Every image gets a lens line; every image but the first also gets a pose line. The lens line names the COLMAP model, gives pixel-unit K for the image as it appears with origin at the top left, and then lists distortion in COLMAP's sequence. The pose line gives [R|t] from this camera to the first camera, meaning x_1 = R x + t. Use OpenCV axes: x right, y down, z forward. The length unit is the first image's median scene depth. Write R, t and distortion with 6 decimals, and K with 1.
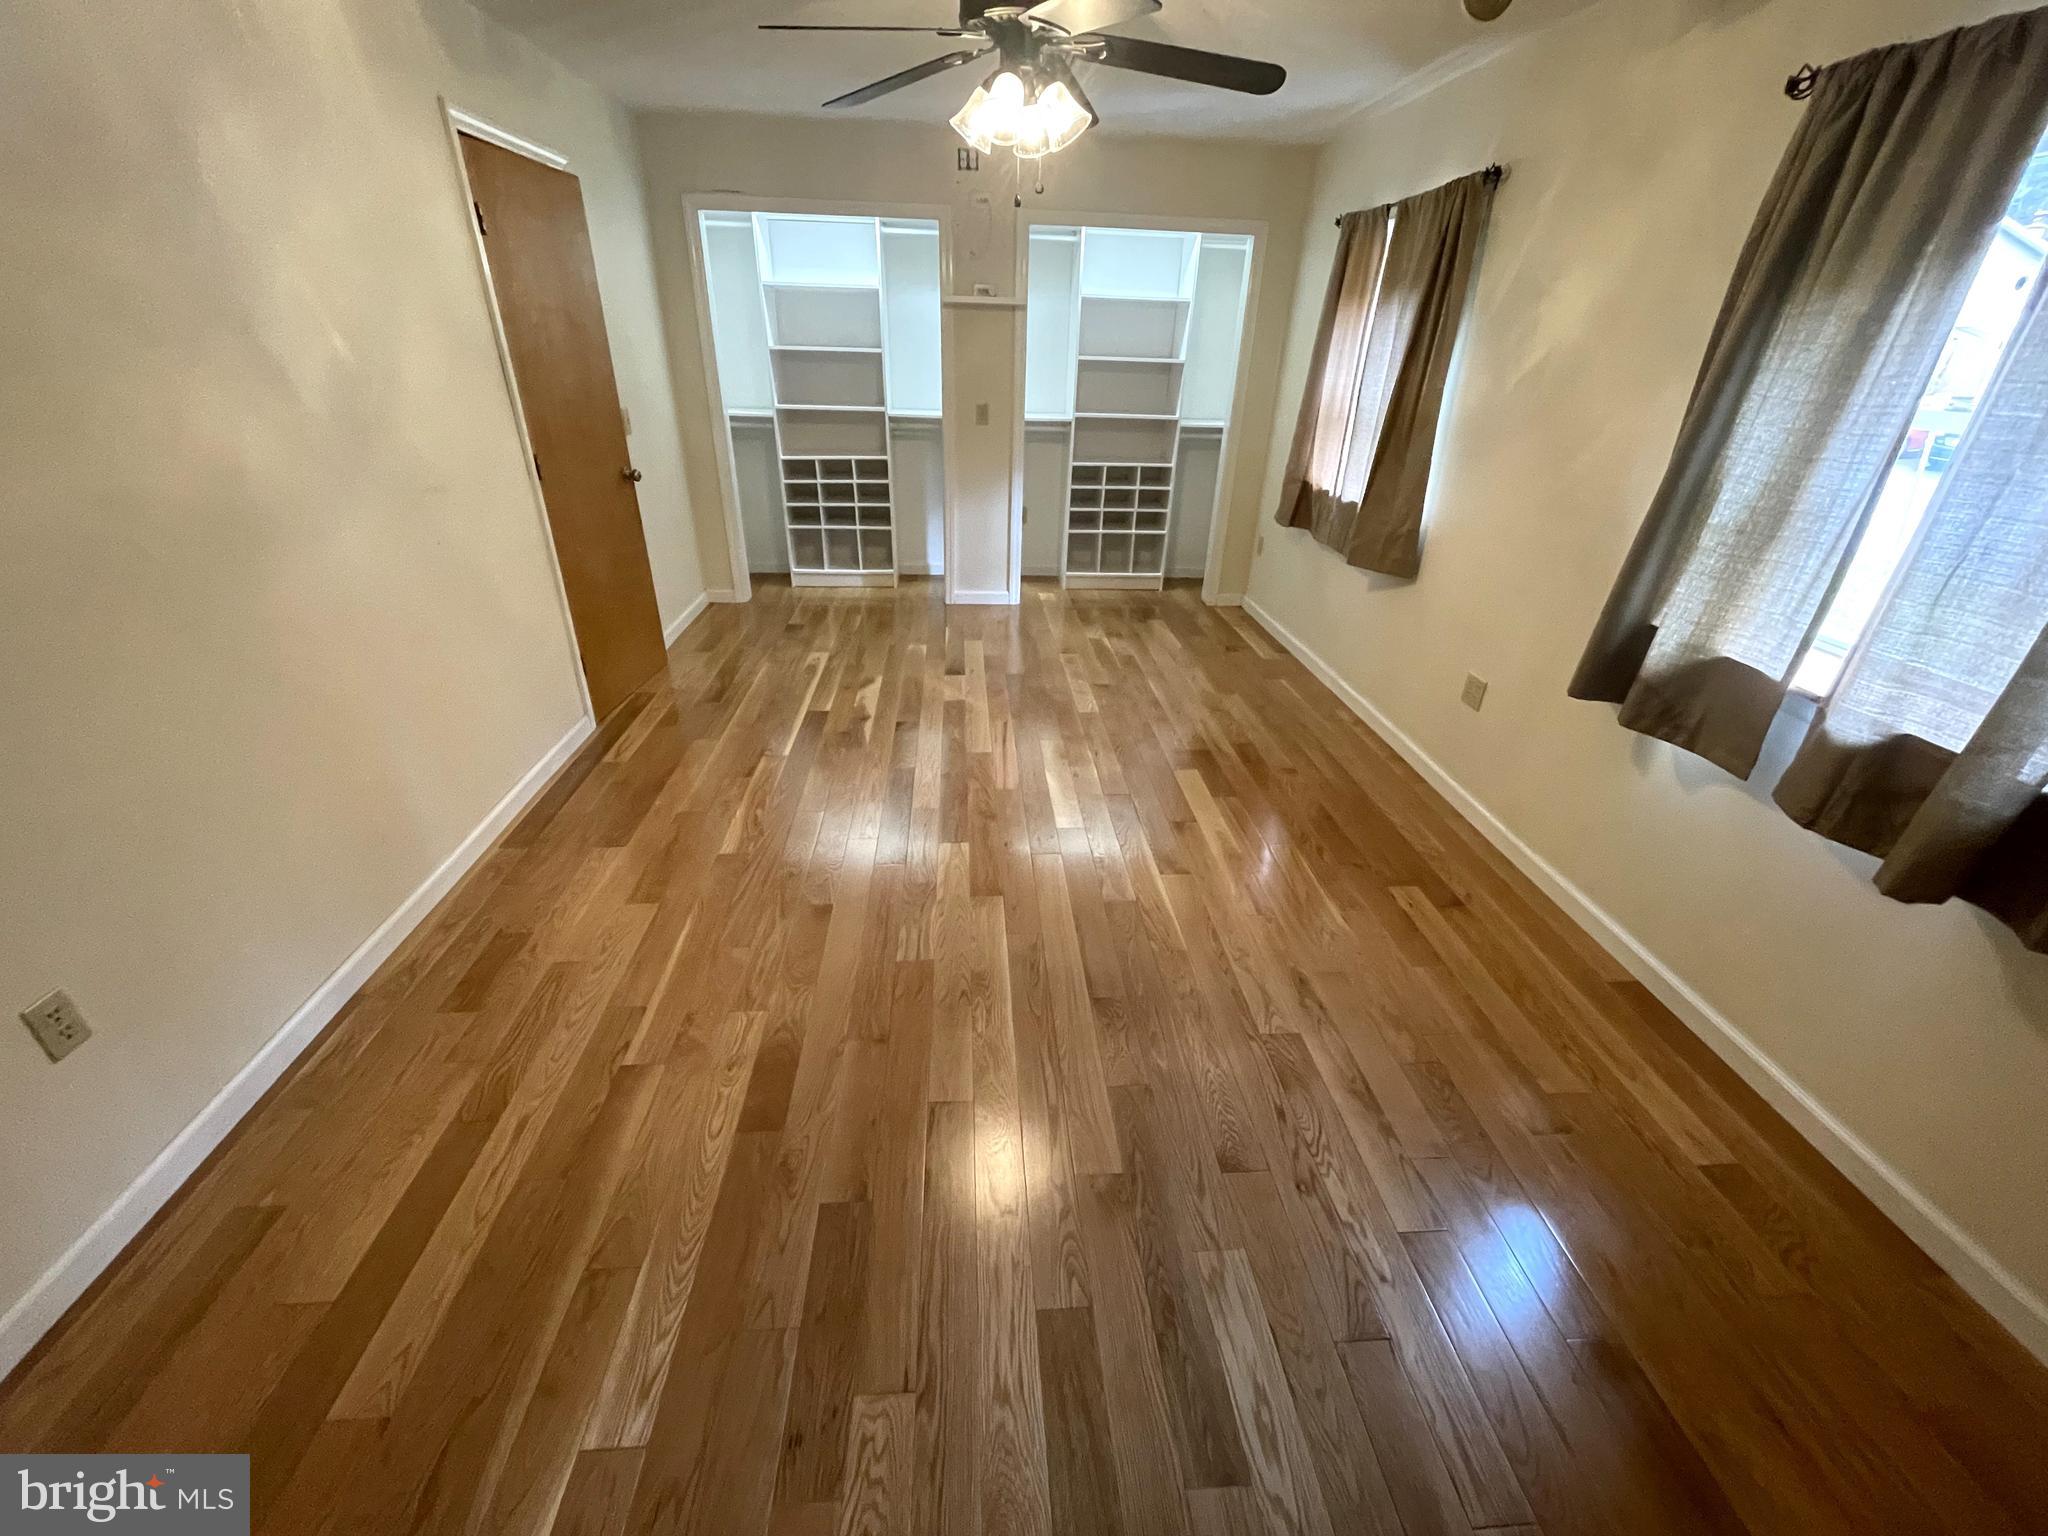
lens RADIAL K [[822.4, 0, 1030.4], [0, 822.4, 770.7], [0, 0, 1]] dist [-0.001973, -0.000151]
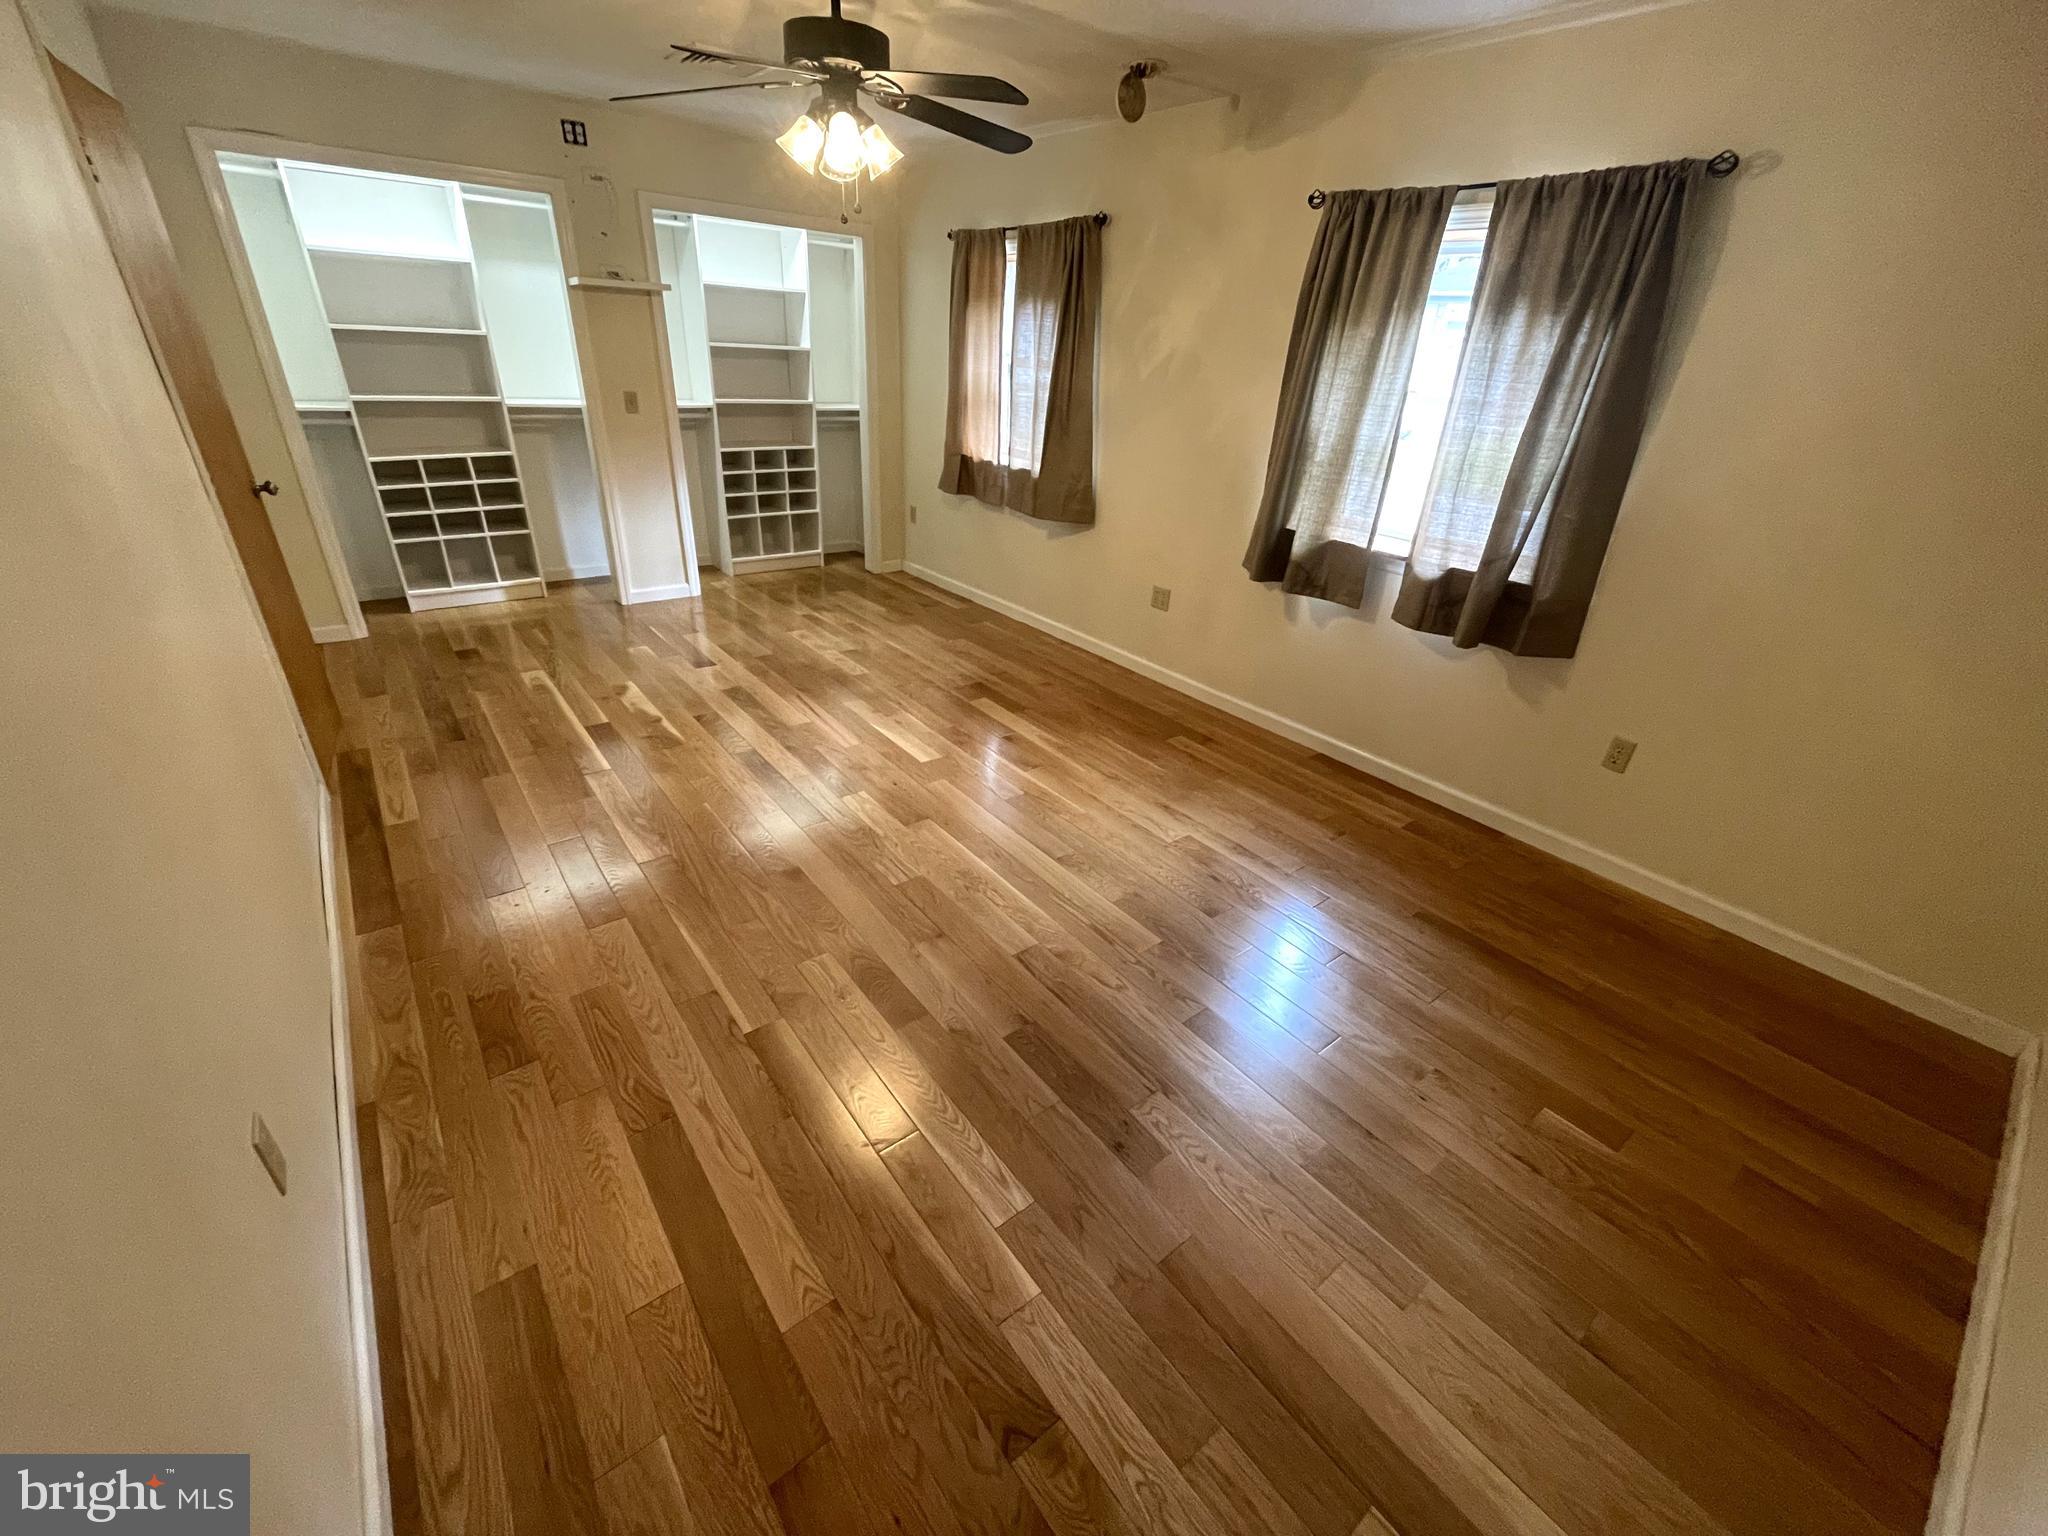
lens RADIAL K [[822.4, 0, 1027.5], [0, 822.4, 770.8], [0, 0, 1]] dist [-0.001973, -0.000151]
pose [[0.830226, -0.243228, 0.501562, -0.290037], [0.233273, 0.968804, 0.083681, 0.013054], [-0.506269, 0.047526, 0.861065, -0.046765]]
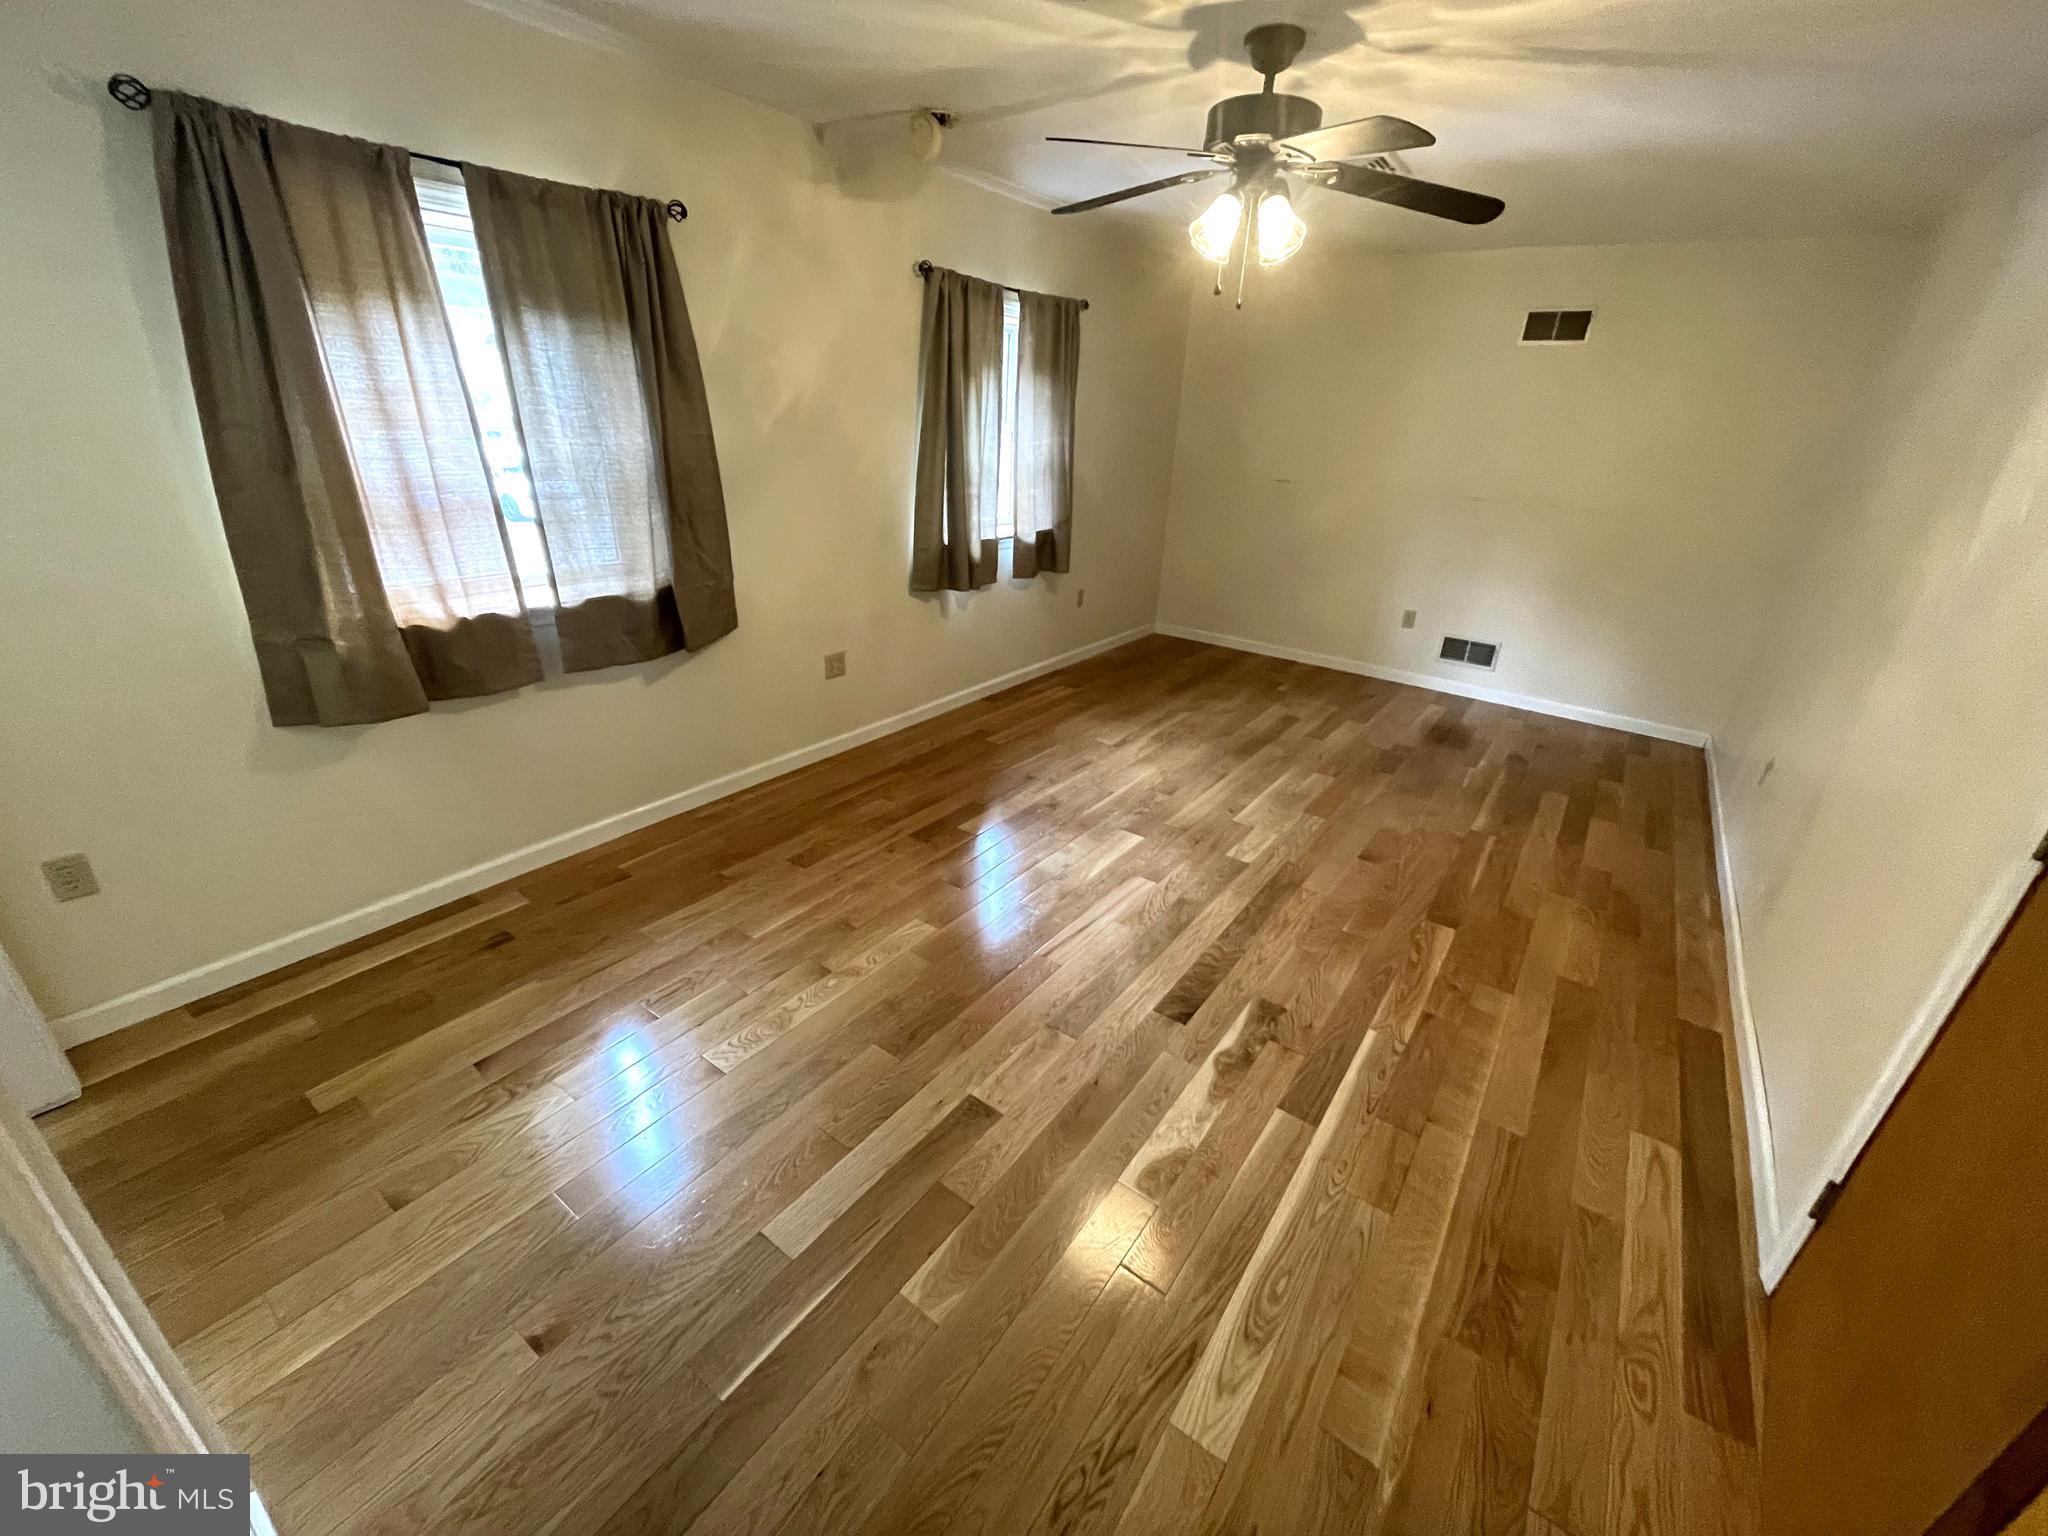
lens RADIAL K [[822.4, 0, 1037.7], [0, 822.4, 766.2], [0, 0, 1]] dist [-0.001973, -0.000151]
pose [[-0.764239, -0.317672, 0.561270, -0.310263], [0.239125, 0.668671, 0.704058, -0.558670], [-0.598964, 0.672283, -0.435061, 1.024894]]
